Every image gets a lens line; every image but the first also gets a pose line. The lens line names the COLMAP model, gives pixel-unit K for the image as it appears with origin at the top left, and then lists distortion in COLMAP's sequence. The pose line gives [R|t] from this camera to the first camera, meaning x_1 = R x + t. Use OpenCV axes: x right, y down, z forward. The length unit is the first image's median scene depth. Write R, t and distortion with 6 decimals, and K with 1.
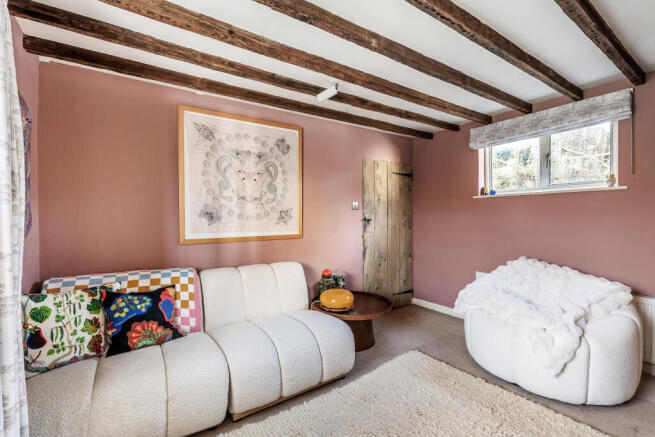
lens RADIAL K [[294.0, 0, 326.9], [0, 294.0, 214.9], [0, 0, 1]] dist [0.000886, 0.000612]
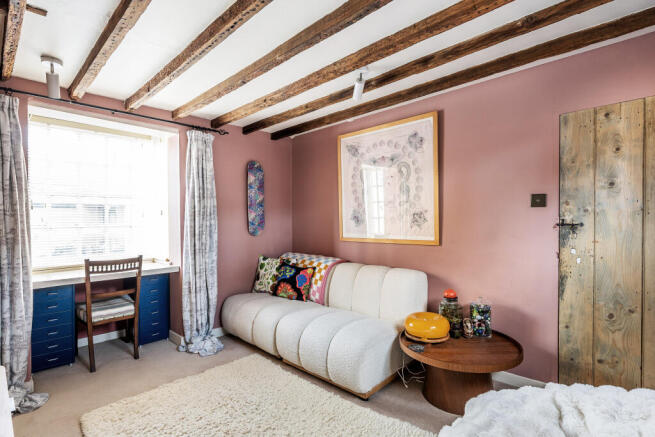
lens RADIAL K [[325.8, 0, 329.0], [0, 325.8, 219.4], [0, 0, 1]] dist [0.001019, -0.000115]
pose [[0.199997, 0.003619, -0.979790, 0.804763], [0.016881, 0.999832, 0.007139, -0.006592], [0.979651, -0.017968, 0.199902, 0.562675]]
